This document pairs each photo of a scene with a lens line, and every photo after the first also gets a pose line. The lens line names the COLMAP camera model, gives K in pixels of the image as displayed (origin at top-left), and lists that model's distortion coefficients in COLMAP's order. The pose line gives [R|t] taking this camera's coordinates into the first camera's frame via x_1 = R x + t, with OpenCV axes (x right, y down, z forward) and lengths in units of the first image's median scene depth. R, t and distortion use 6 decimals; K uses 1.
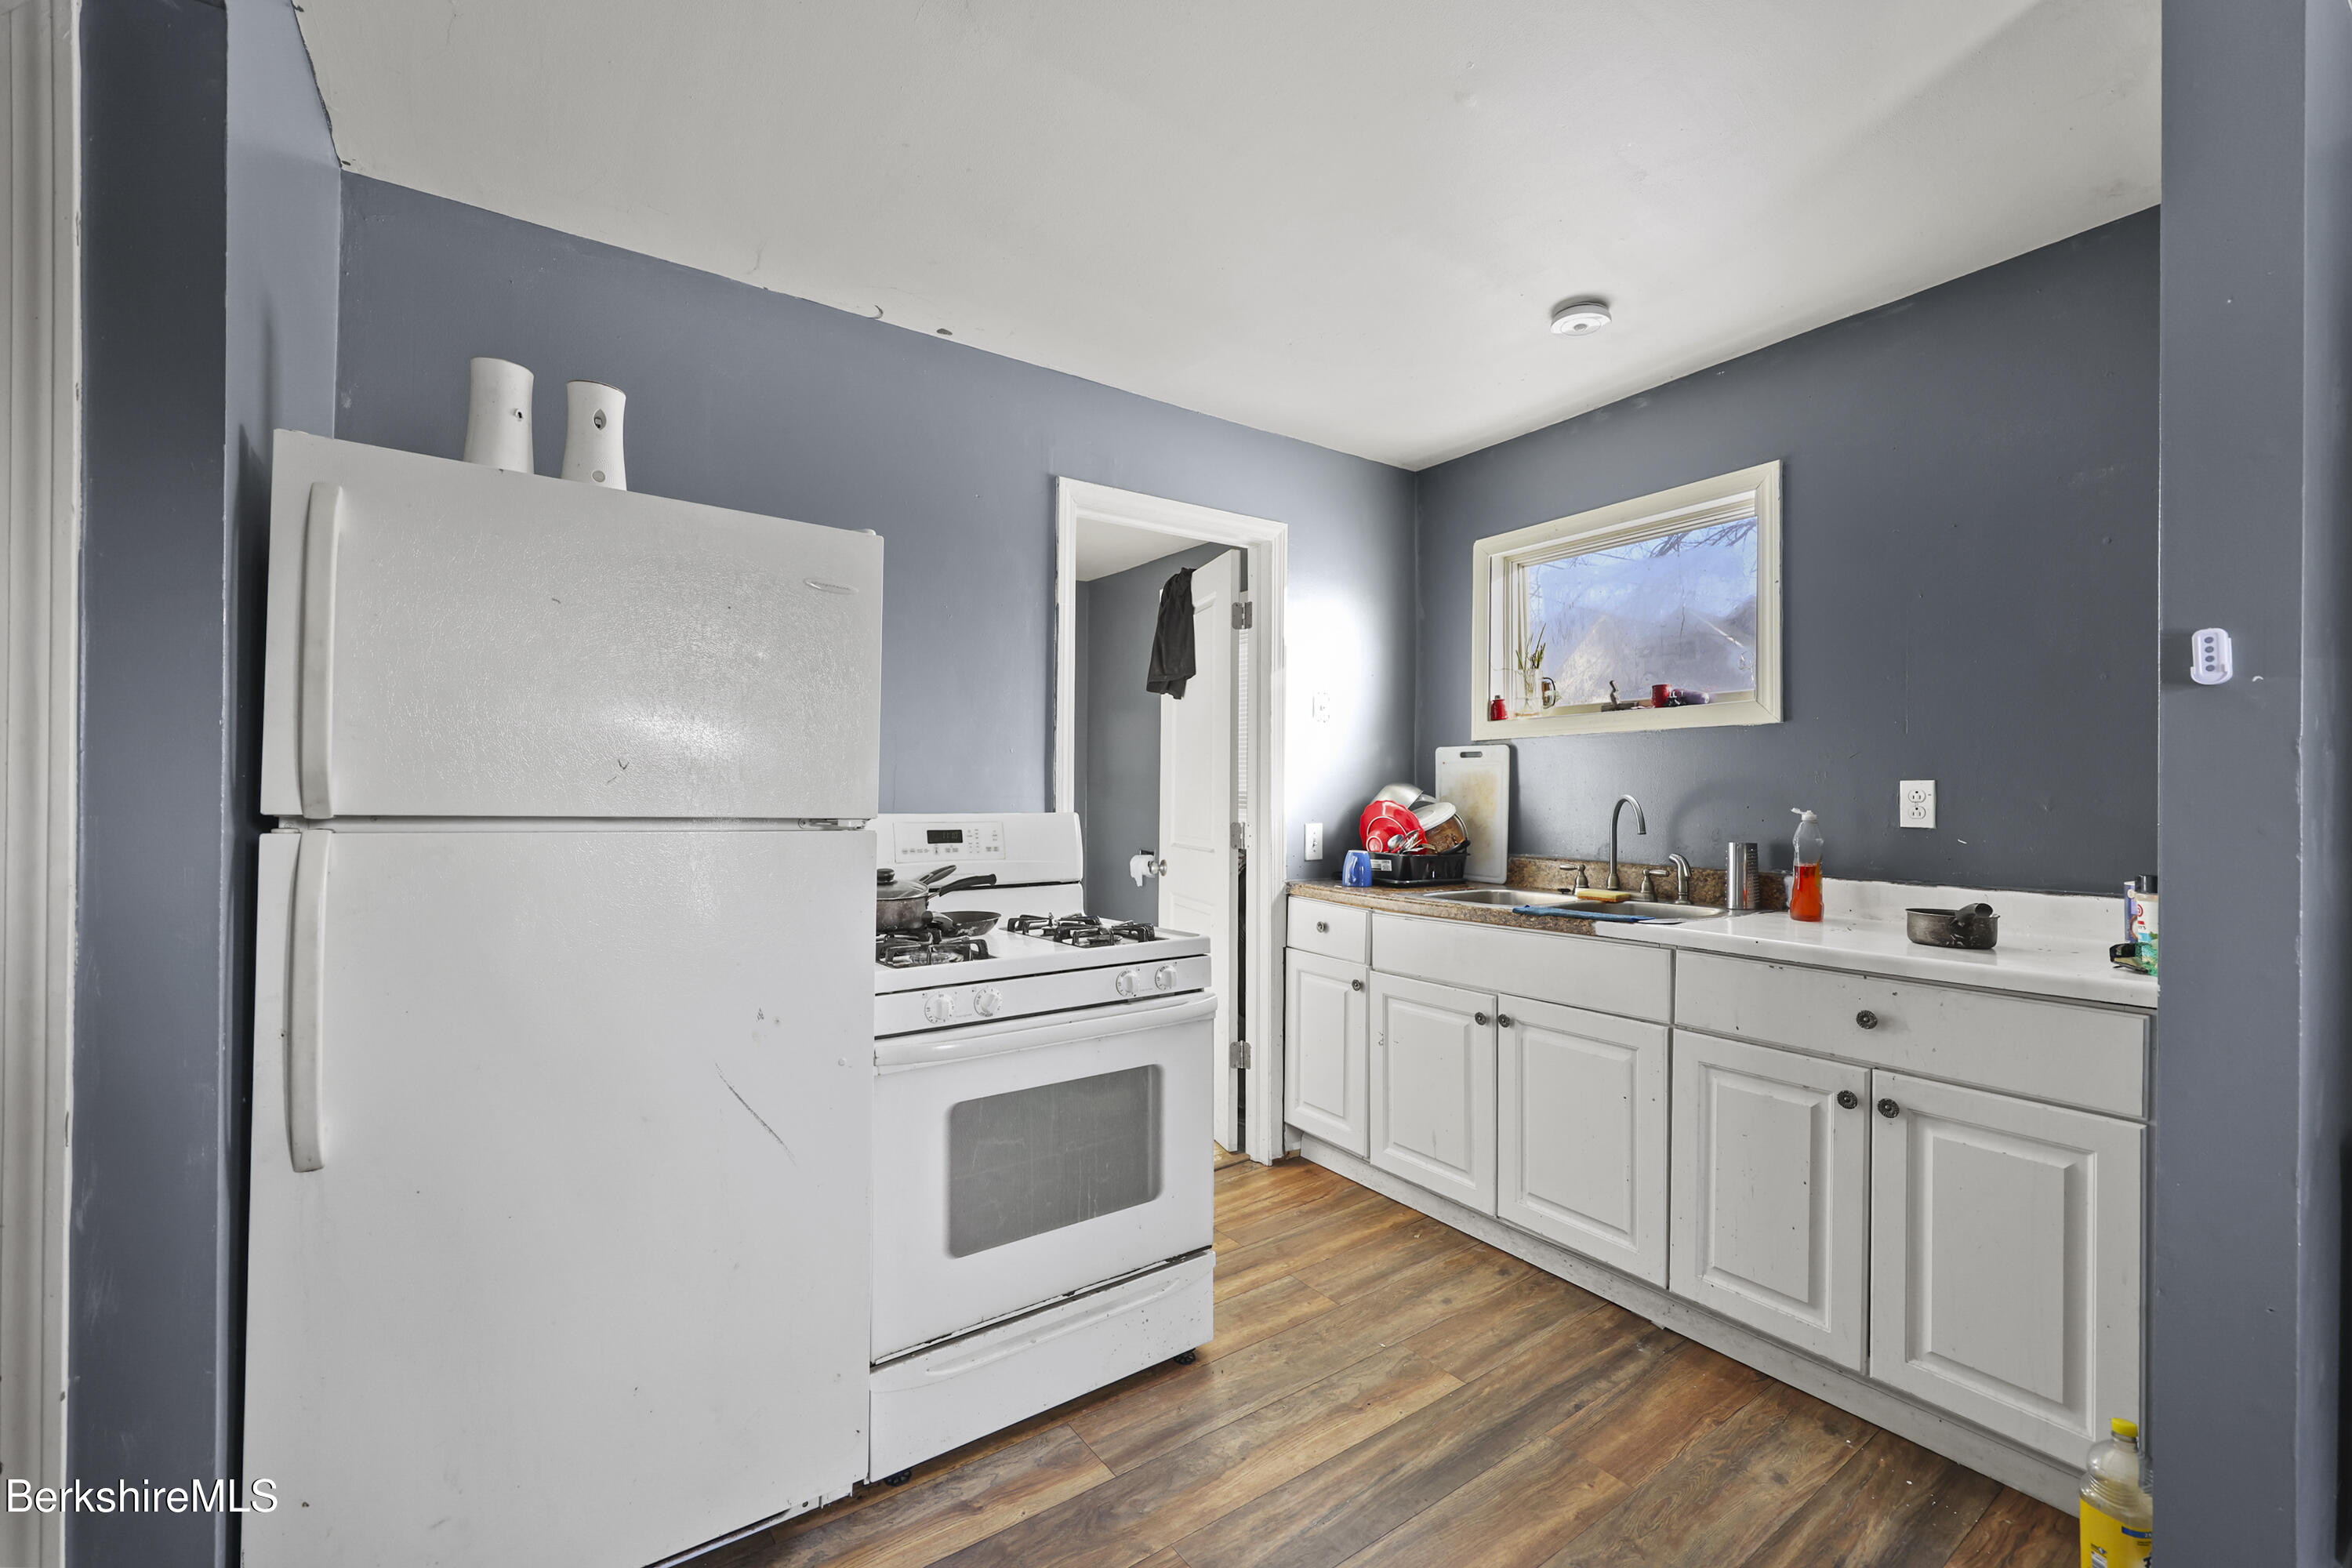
lens RADIAL K [[951.5, 0, 1183.5], [0, 951.5, 789.9], [0, 0, 1]] dist [-0.000474, -0.000203]
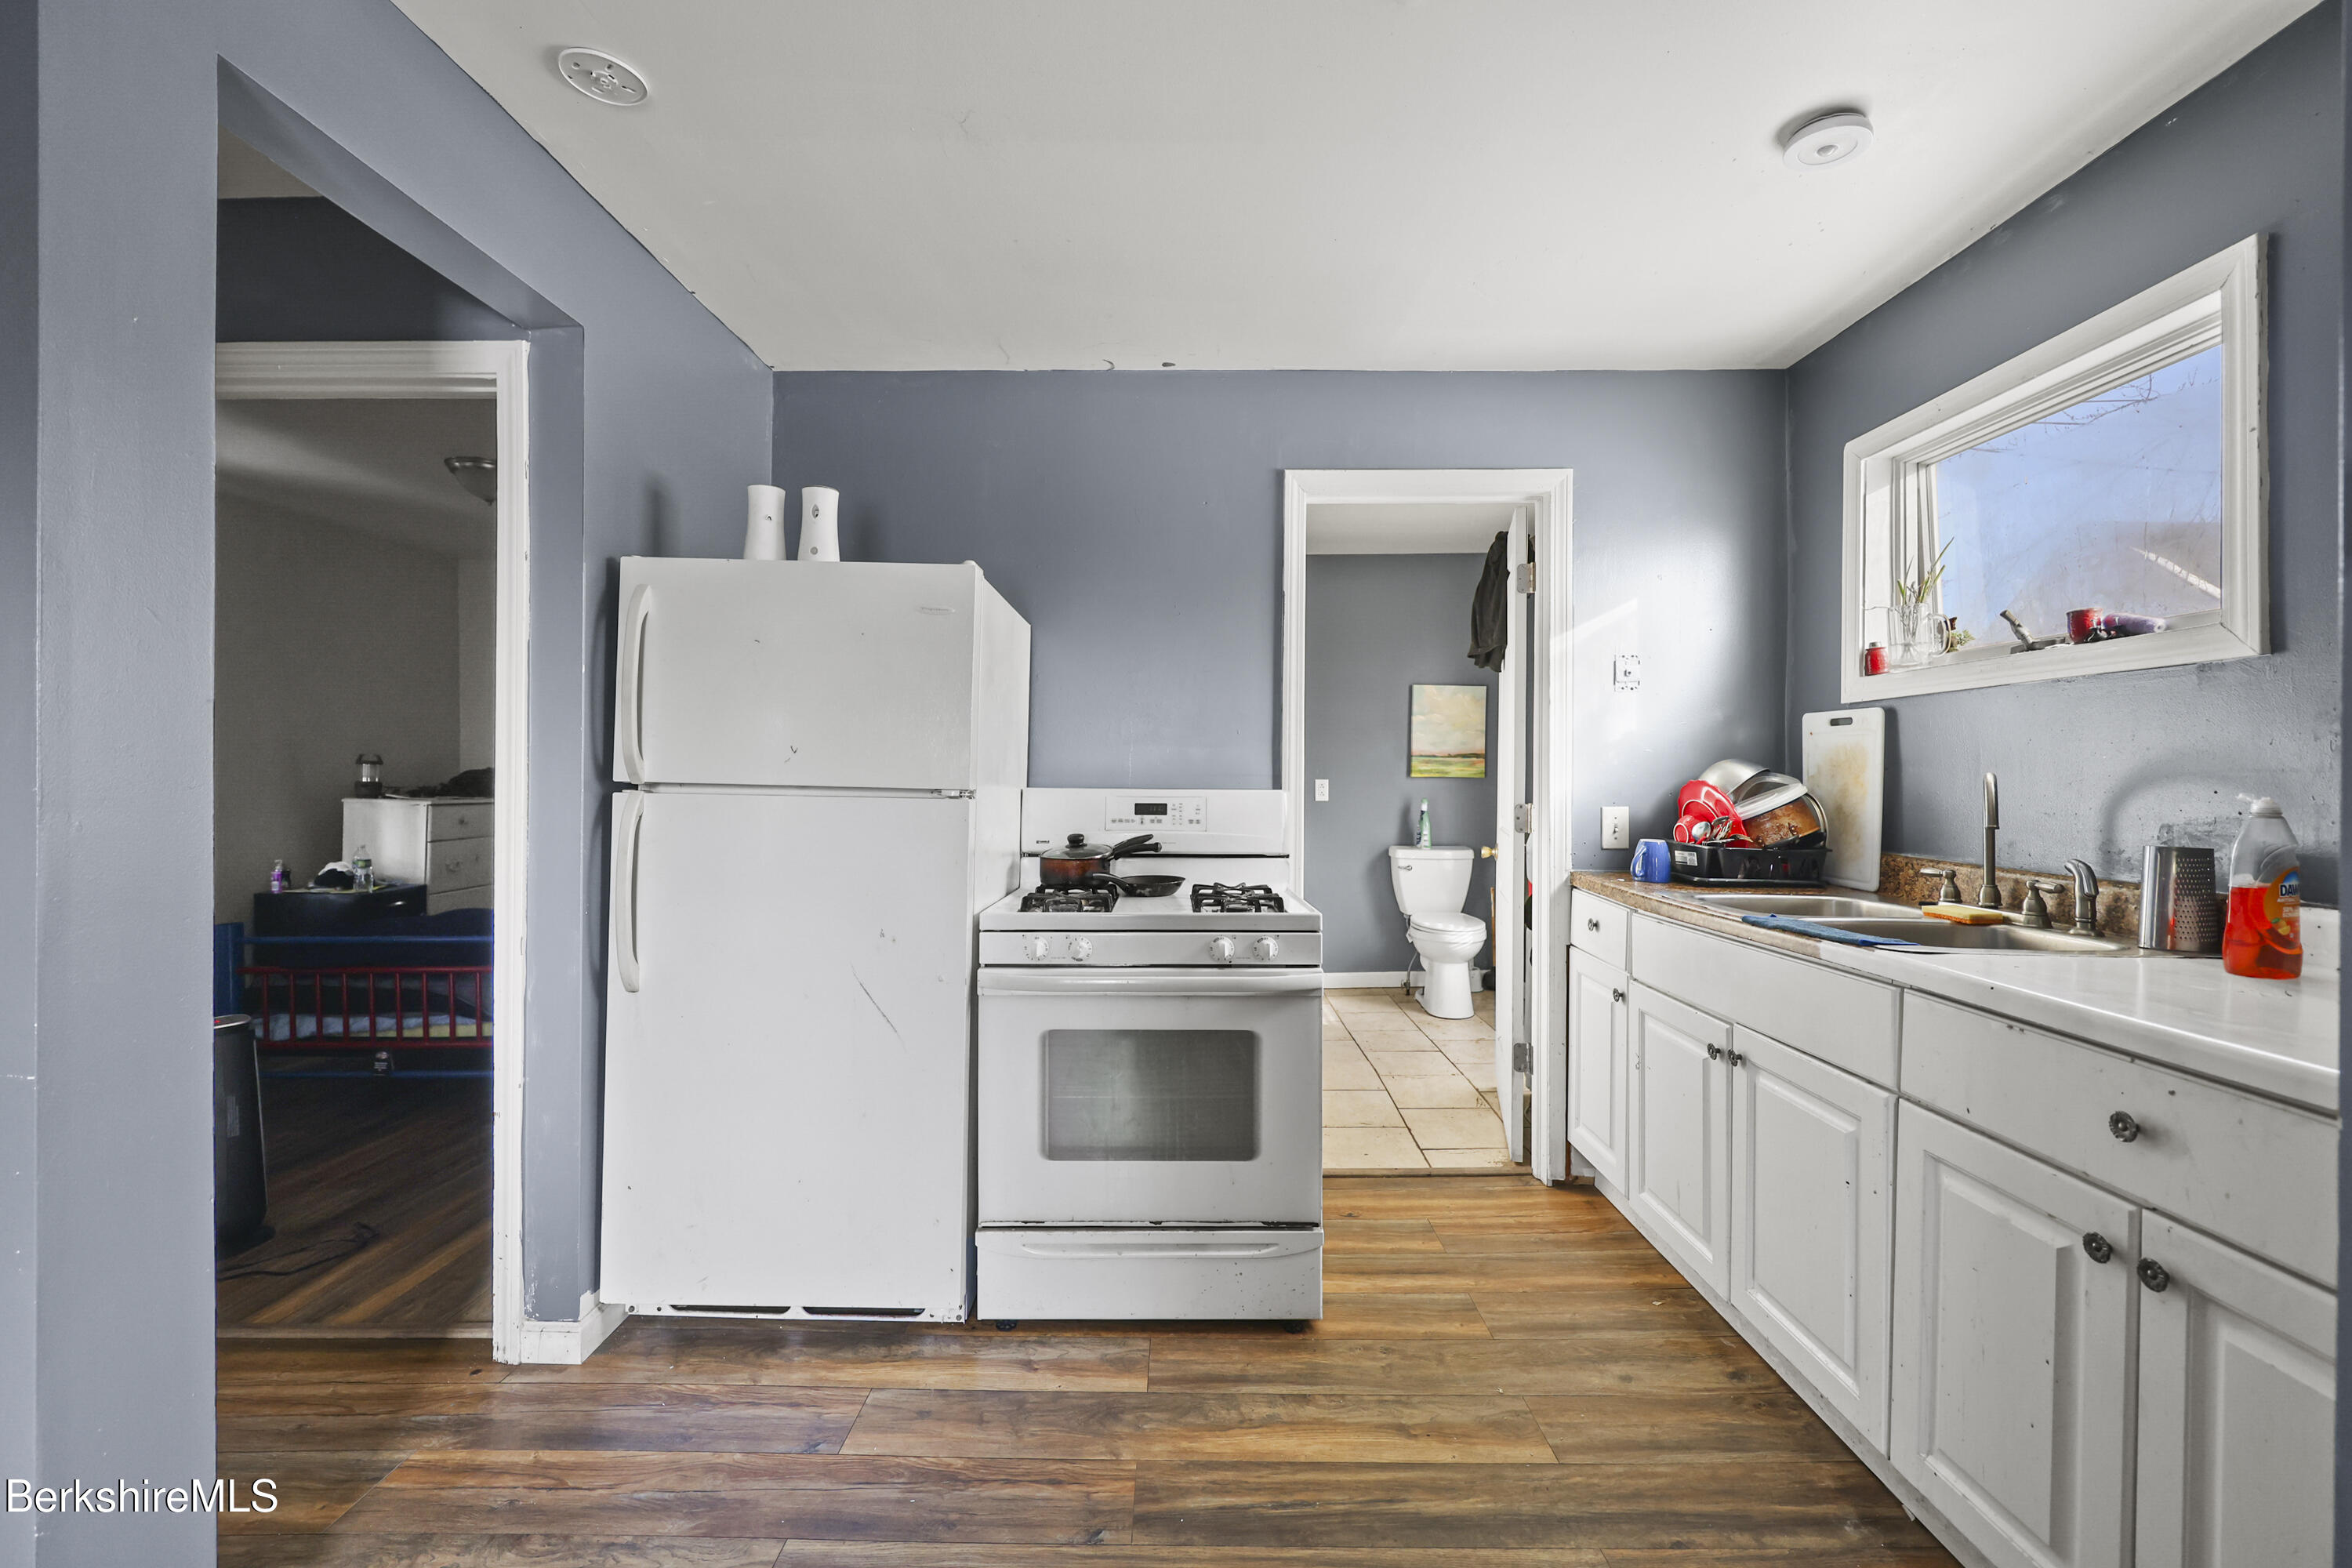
lens RADIAL K [[938.0, 0, 1183.6], [0, 938.0, 772.8], [0, 0, 1]] dist [-0.000460, -0.000095]
pose [[0.816777, -0.000600, -0.576953, 0.407279], [0.000864, 1.000000, 0.000183, 0.004925], [0.576953, -0.000648, 0.816777, 0.097388]]
